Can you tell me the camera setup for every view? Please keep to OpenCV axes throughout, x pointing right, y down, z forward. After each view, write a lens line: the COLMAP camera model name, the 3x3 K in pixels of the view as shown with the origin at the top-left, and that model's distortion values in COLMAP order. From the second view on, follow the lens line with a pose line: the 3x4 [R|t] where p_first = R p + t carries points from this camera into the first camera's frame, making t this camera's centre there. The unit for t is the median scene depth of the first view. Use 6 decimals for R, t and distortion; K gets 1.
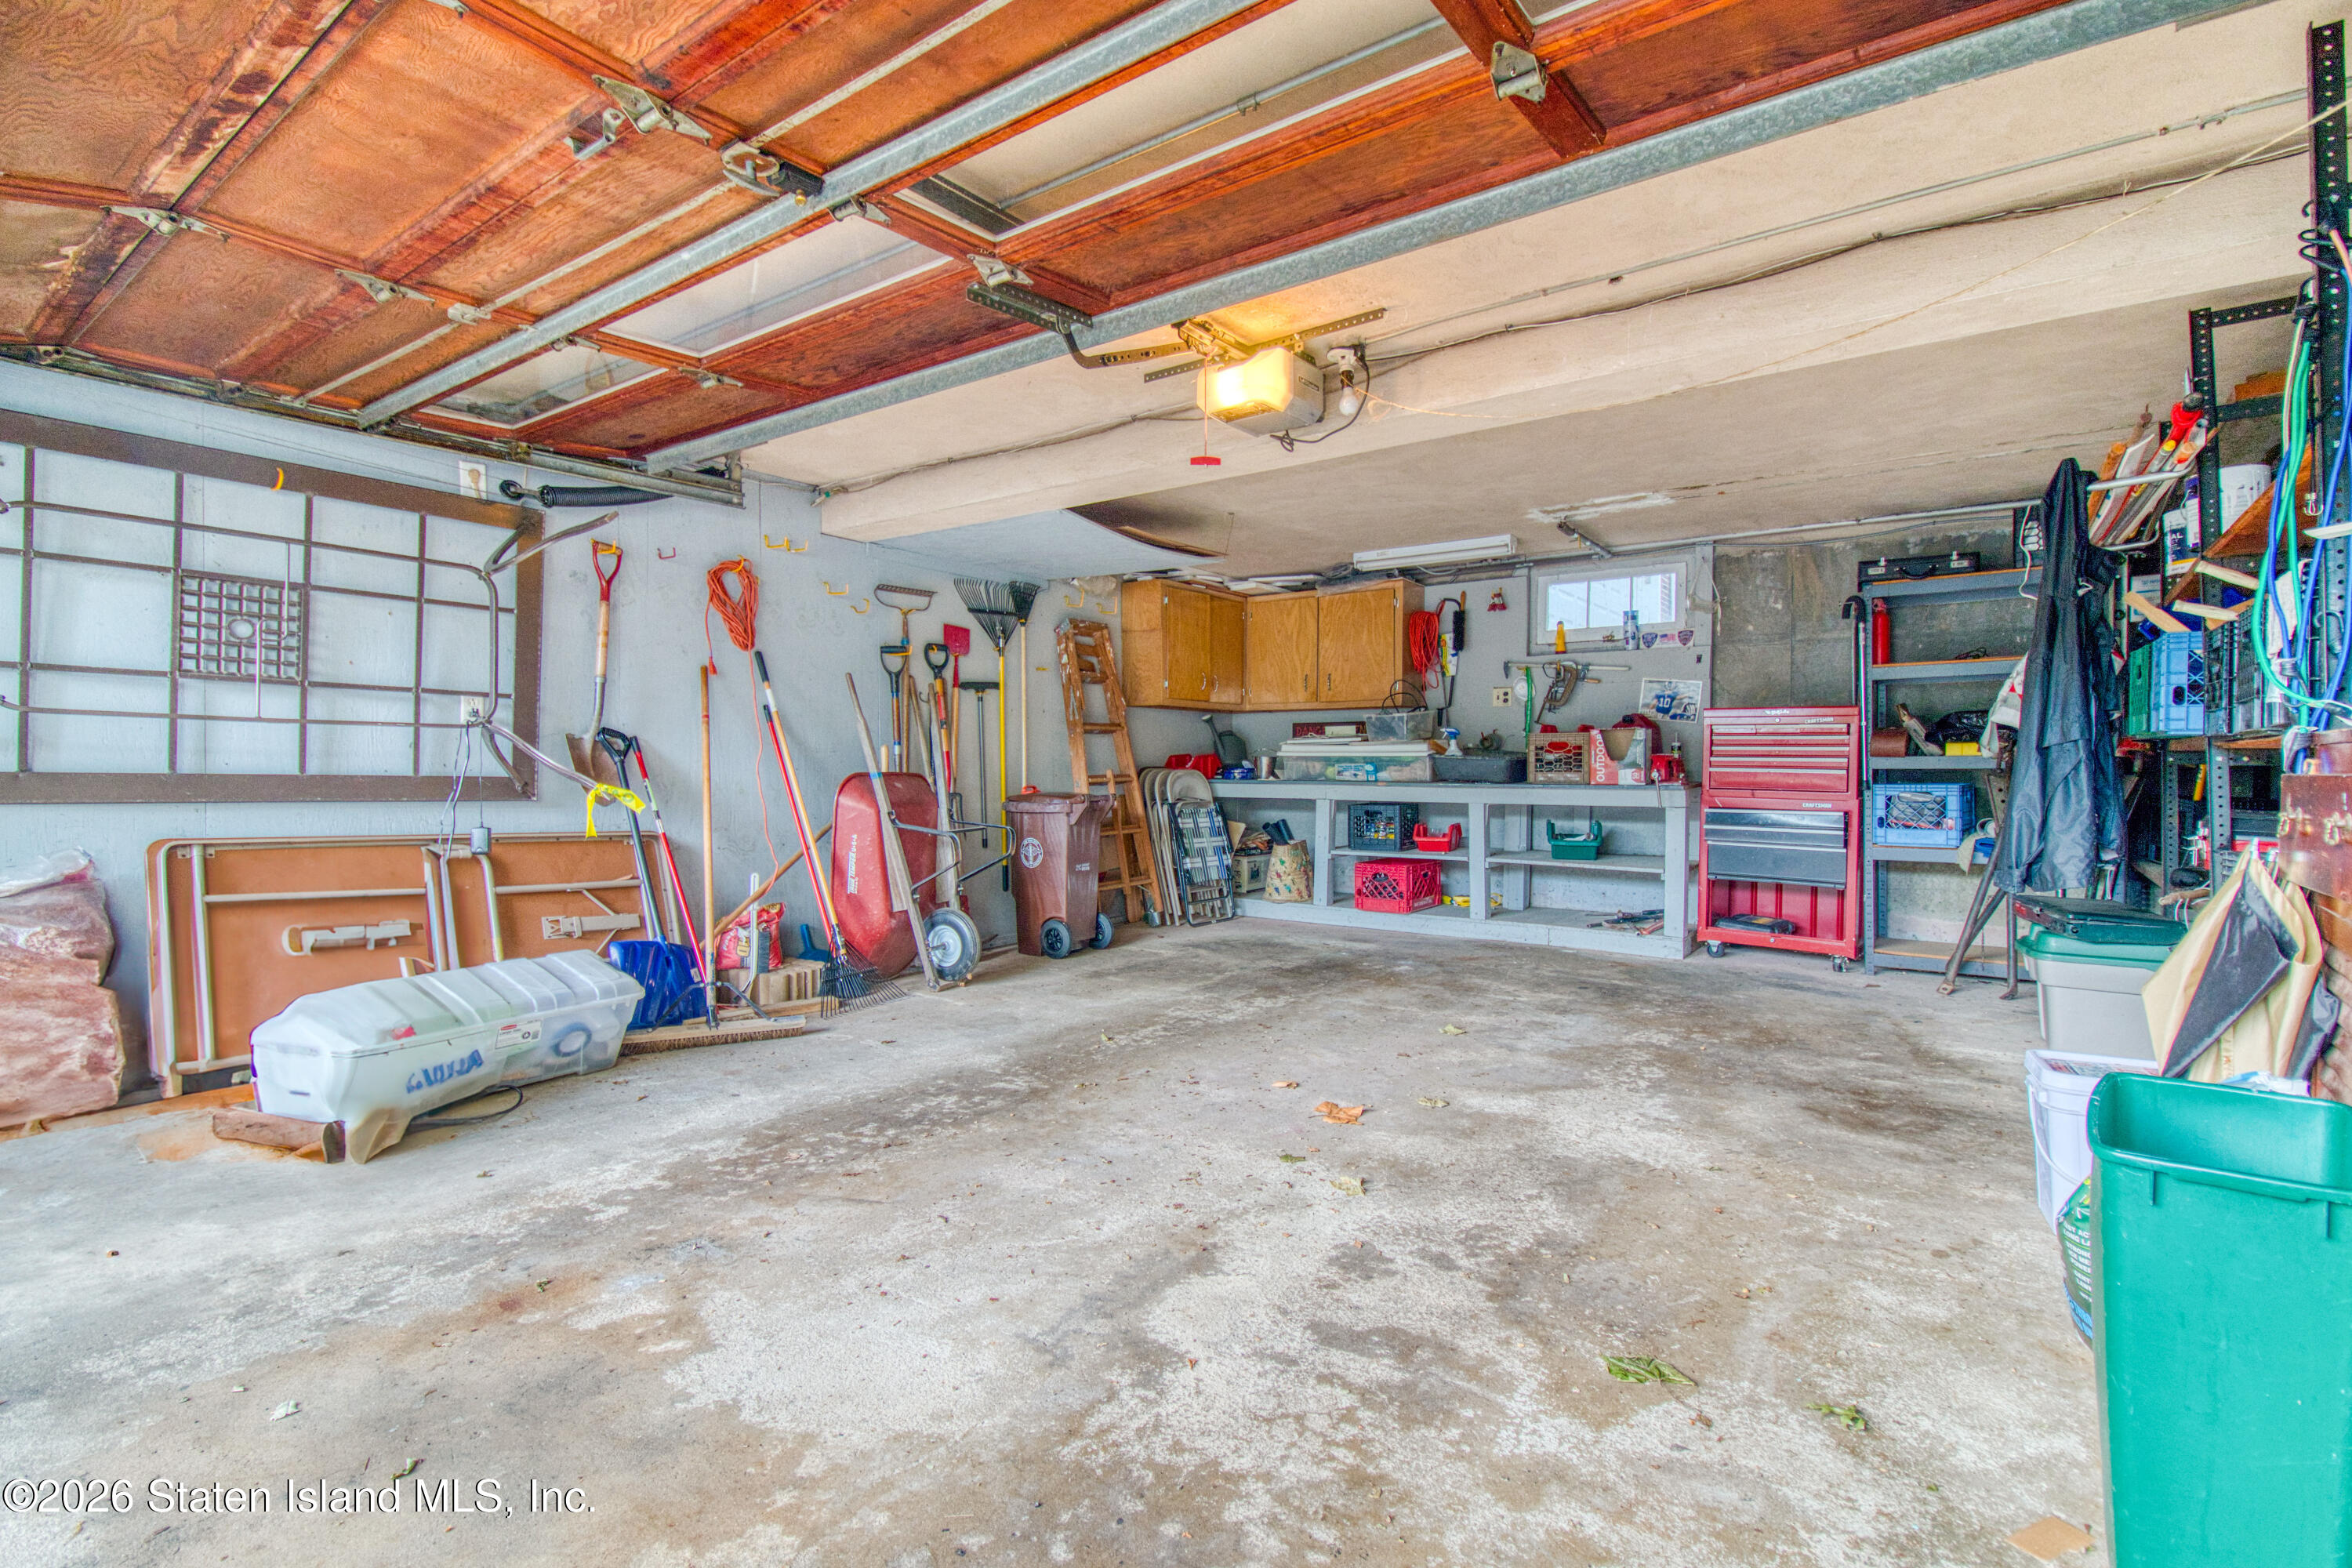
lens RADIAL K [[1113.2, 0, 1175.5], [0, 1113.2, 779.2], [0, 0, 1]] dist [0.017005, -0.012236]
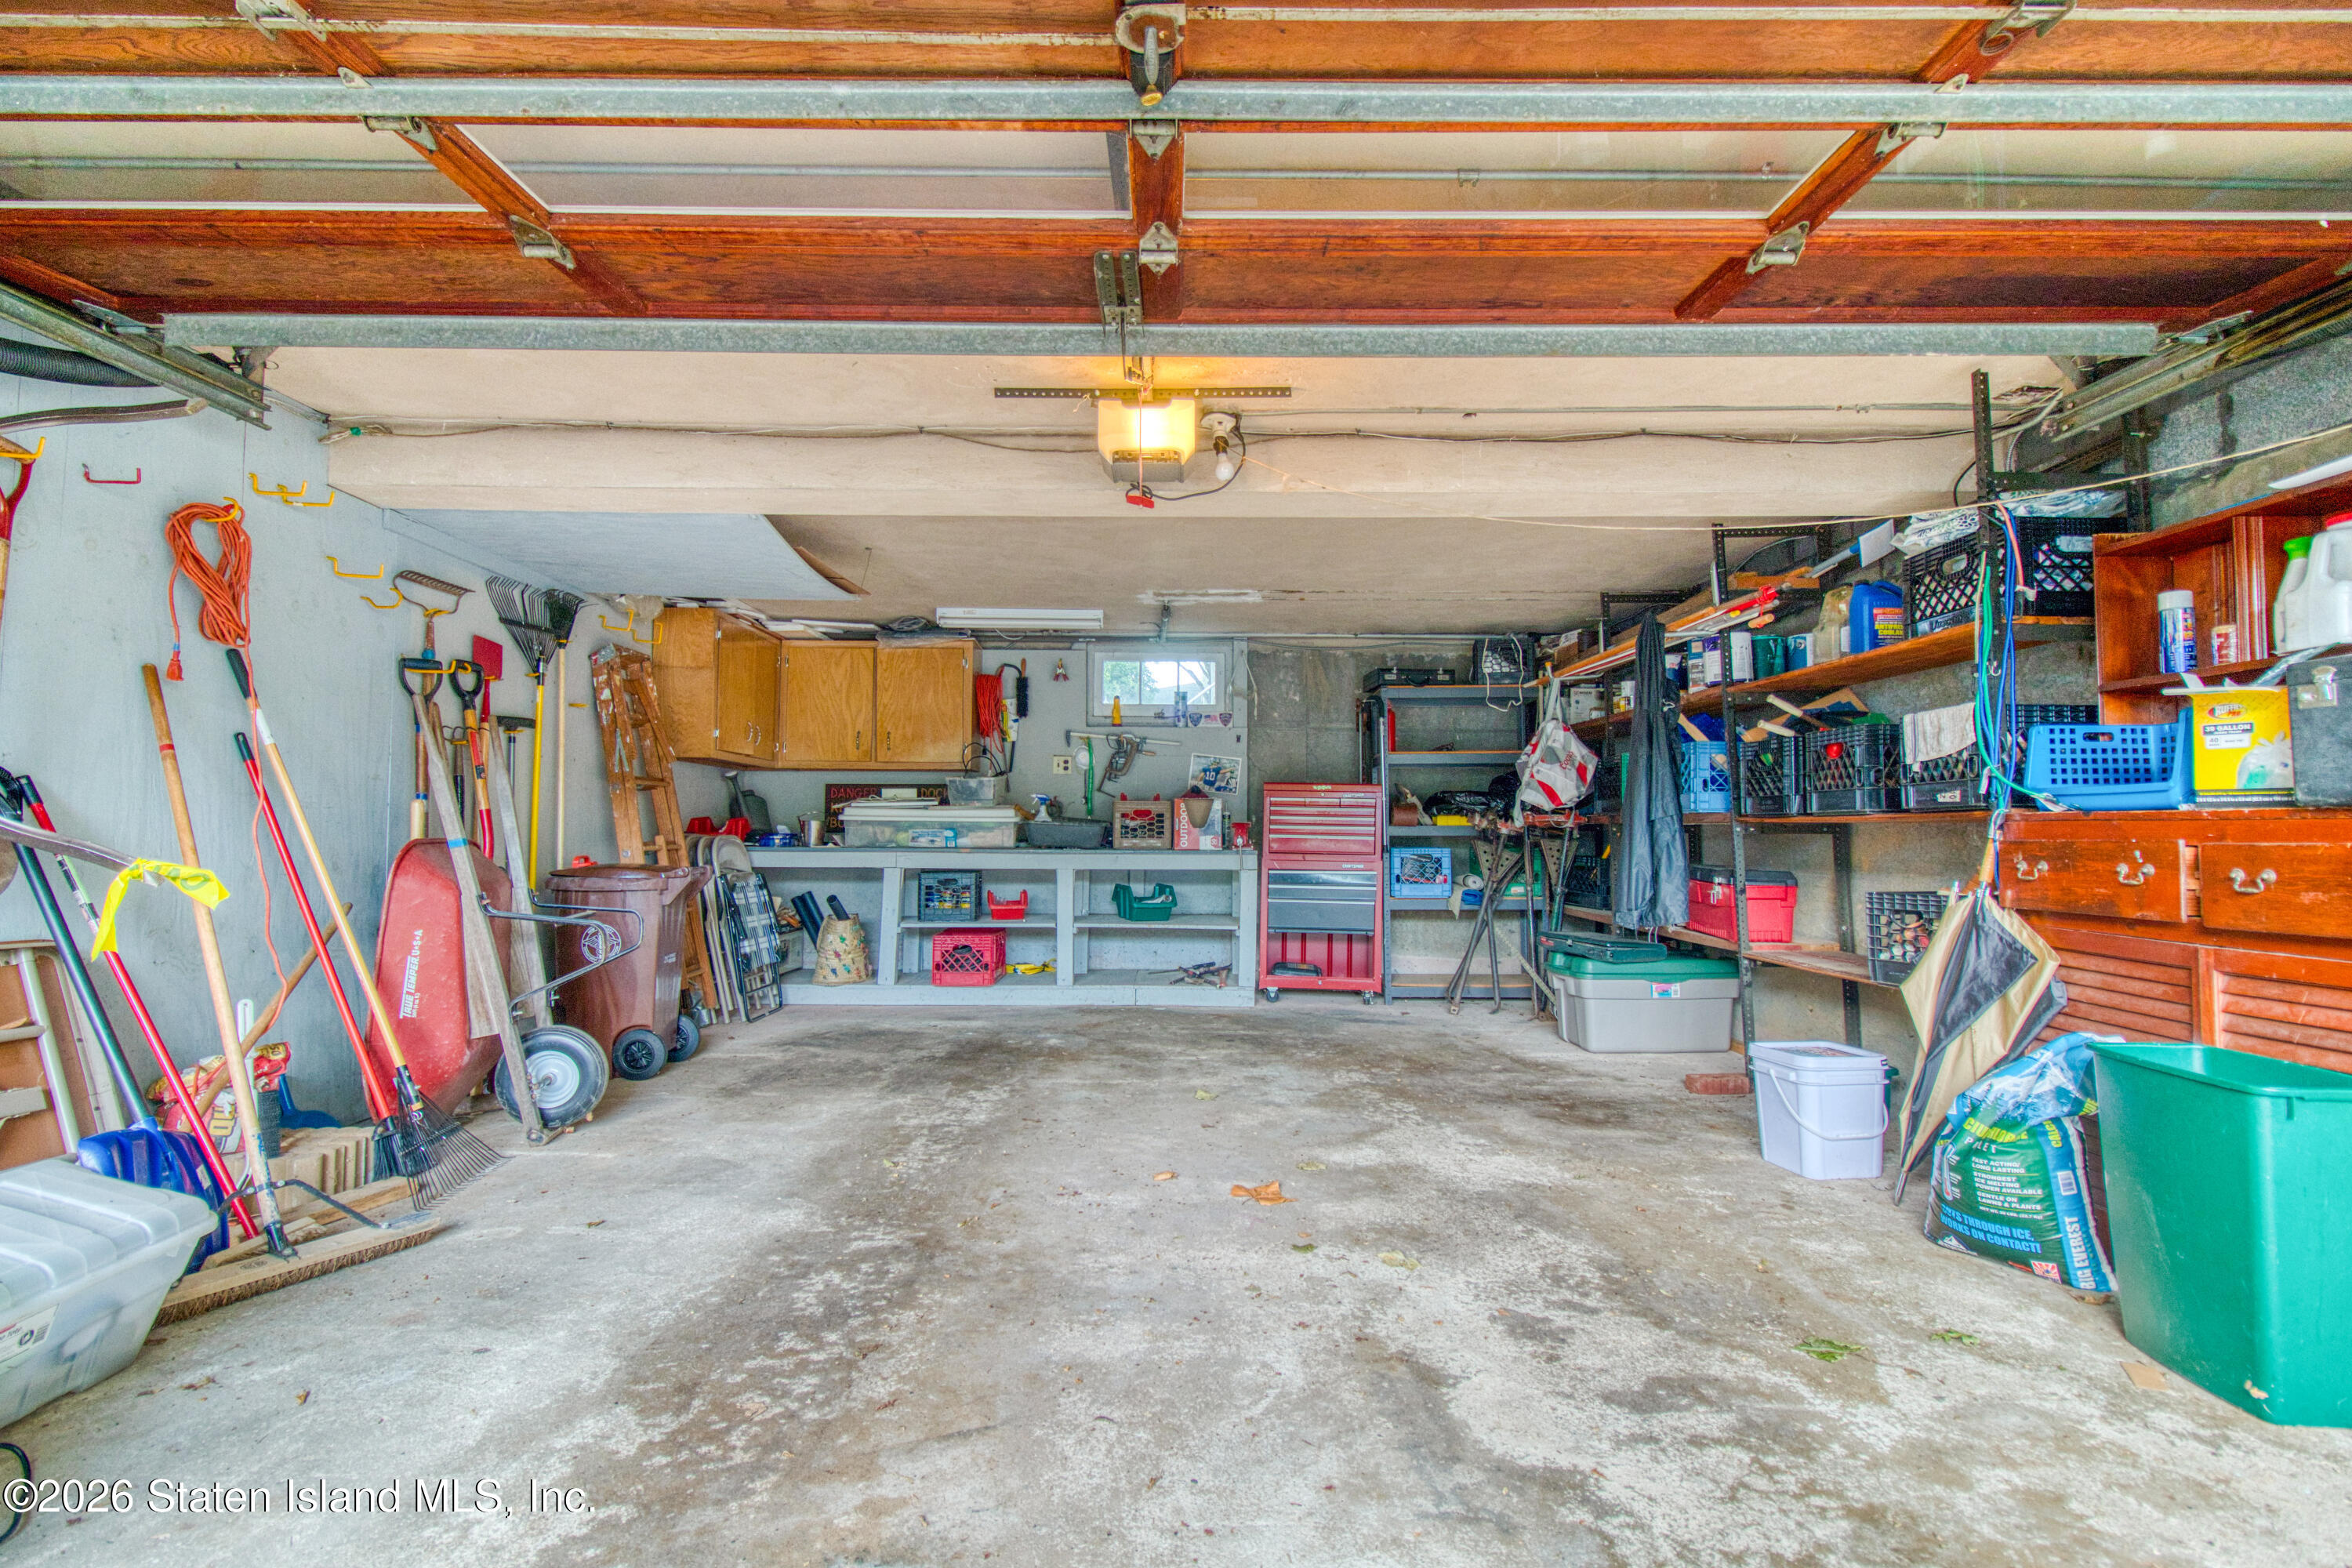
lens RADIAL K [[1113.2, 0, 1182.5], [0, 1113.2, 774.6], [0, 0, 1]] dist [0.017005, -0.012236]
pose [[0.800698, 0.034396, 0.598080, -0.390711], [0.003554, 0.998060, -0.062156, -0.001213], [-0.599057, 0.051894, 0.799023, 0.200499]]
